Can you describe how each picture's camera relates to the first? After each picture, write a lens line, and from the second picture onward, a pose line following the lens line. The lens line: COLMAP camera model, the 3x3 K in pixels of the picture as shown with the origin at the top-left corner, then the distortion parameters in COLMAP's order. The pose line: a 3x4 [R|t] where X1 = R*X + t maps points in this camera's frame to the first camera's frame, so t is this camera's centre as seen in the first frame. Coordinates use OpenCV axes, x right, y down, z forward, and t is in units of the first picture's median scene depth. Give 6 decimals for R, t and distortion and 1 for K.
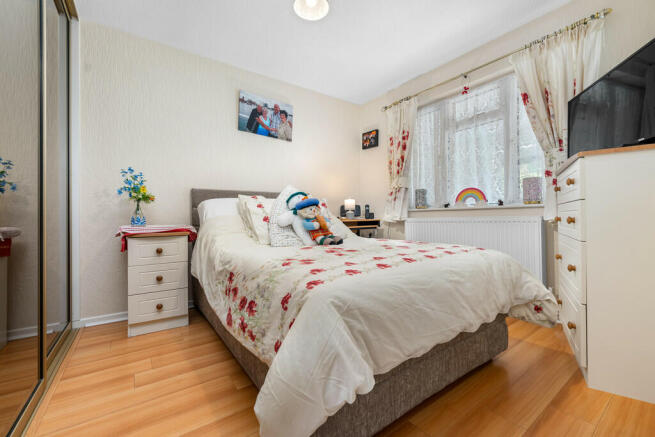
lens RADIAL K [[268.9, 0, 320.5], [0, 268.9, 220.5], [0, 0, 1]] dist [-0.000094, 0.000050]
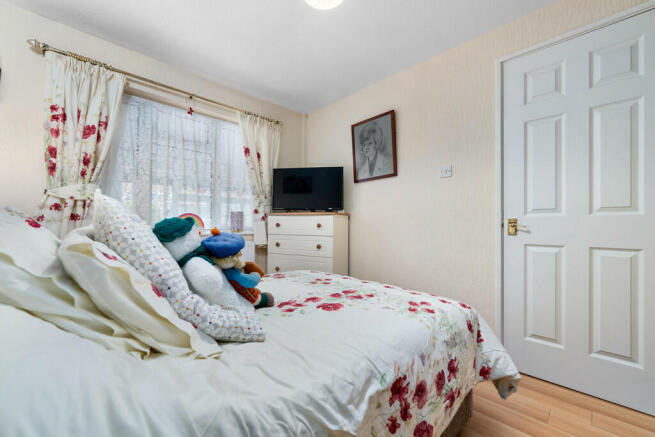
lens RADIAL K [[267.8, 0, 327.5], [0, 267.8, 228.4], [0, 0, 1]] dist [-0.000152, -0.000033]
pose [[-0.145955, 0.001411, 0.989290, -0.396333], [0.000549, 0.999999, -0.001345, -0.057109], [-0.989291, 0.000347, -0.145956, 0.556298]]
